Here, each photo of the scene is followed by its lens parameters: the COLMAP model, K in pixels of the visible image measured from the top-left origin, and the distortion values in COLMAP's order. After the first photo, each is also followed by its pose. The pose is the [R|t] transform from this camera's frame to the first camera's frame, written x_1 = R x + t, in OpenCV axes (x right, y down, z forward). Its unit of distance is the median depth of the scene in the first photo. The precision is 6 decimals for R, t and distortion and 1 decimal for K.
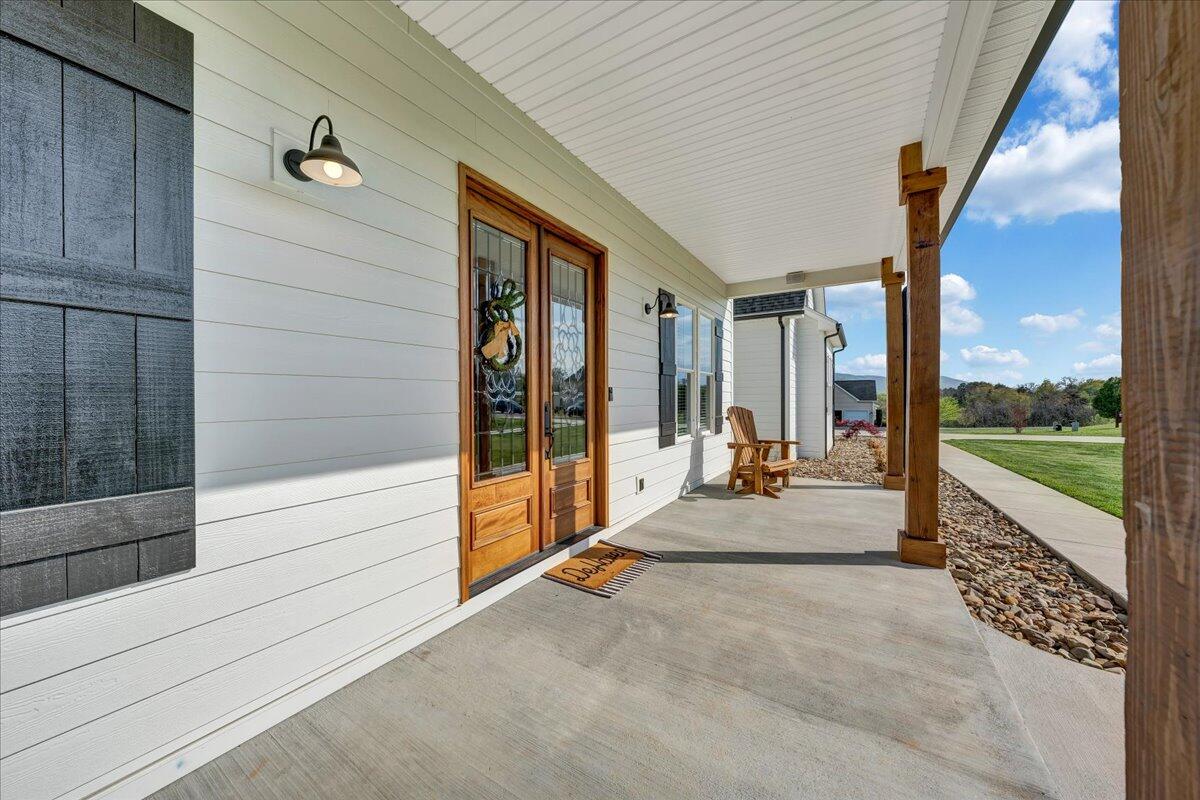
lens RADIAL K [[415.5, 0, 600.0], [0, 415.5, 400.0], [0, 0, 1]] dist [-0.001566, -0.000052]
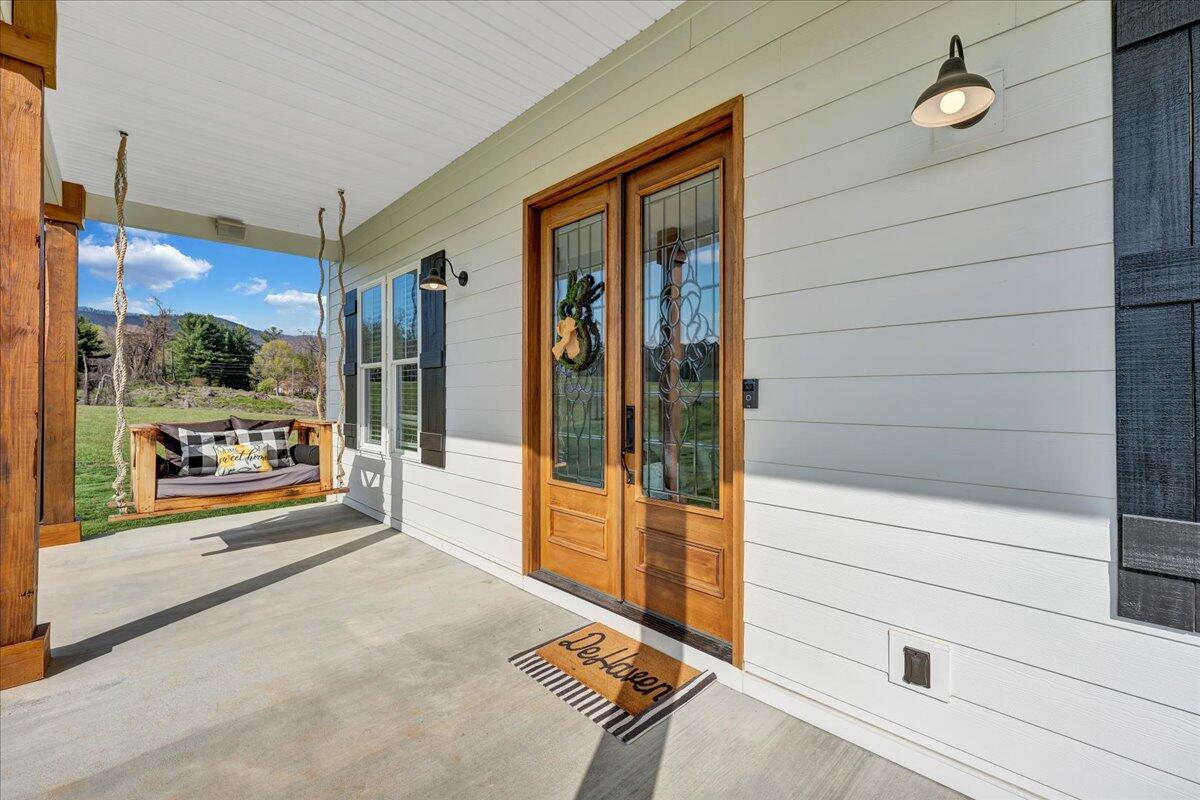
lens RADIAL K [[495.4, 0, 600.0], [0, 495.4, 400.0], [0, 0, 1]] dist [-0.000203, -0.000055]
pose [[-0.233177, 0.004328, -0.972425, 0.624162], [-0.009835, 0.999928, 0.006809, -0.009840], [0.972385, 0.011151, -0.233118, 0.979105]]
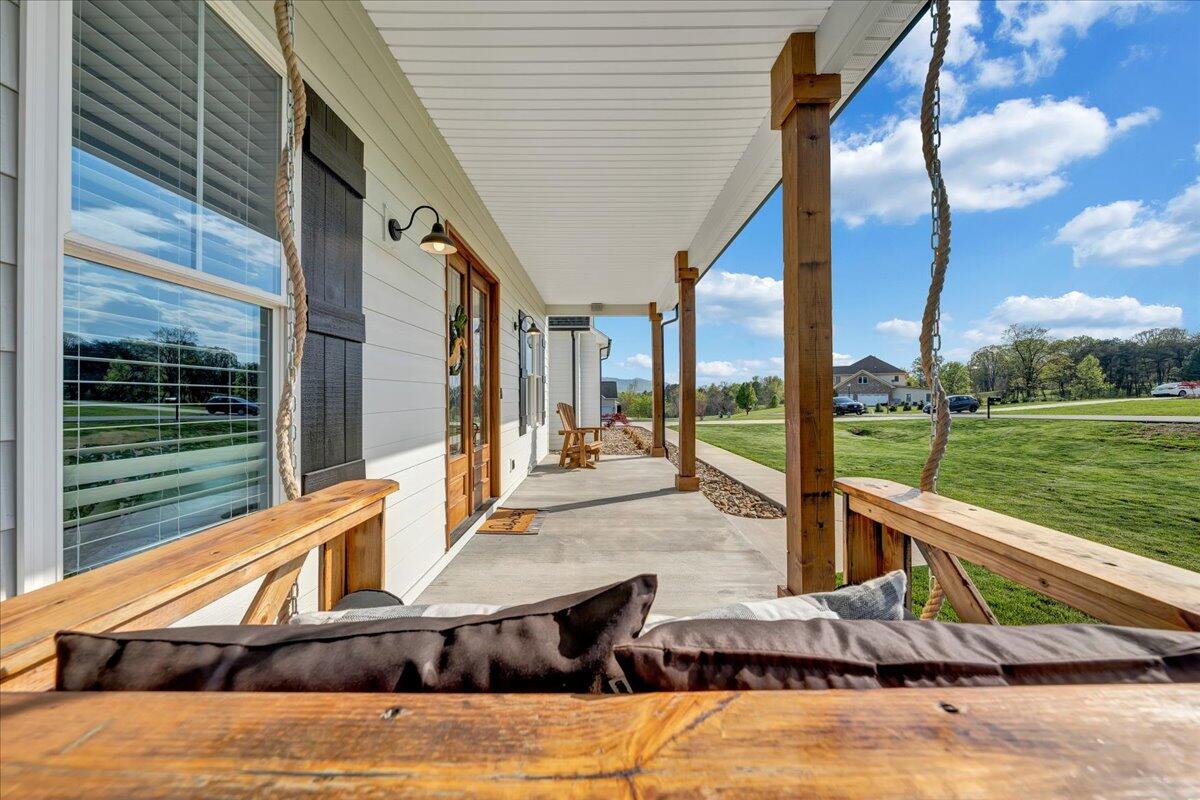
lens RADIAL K [[413.0, 0, 598.0], [0, 413.0, 393.2], [0, 0, 1]] dist [-0.005423, 0.000134]
pose [[0.851513, 0.001246, 0.524333, -0.396552], [0.005713, 0.999916, -0.011654, 0.001845], [-0.524303, 0.012919, 0.851434, -0.245684]]
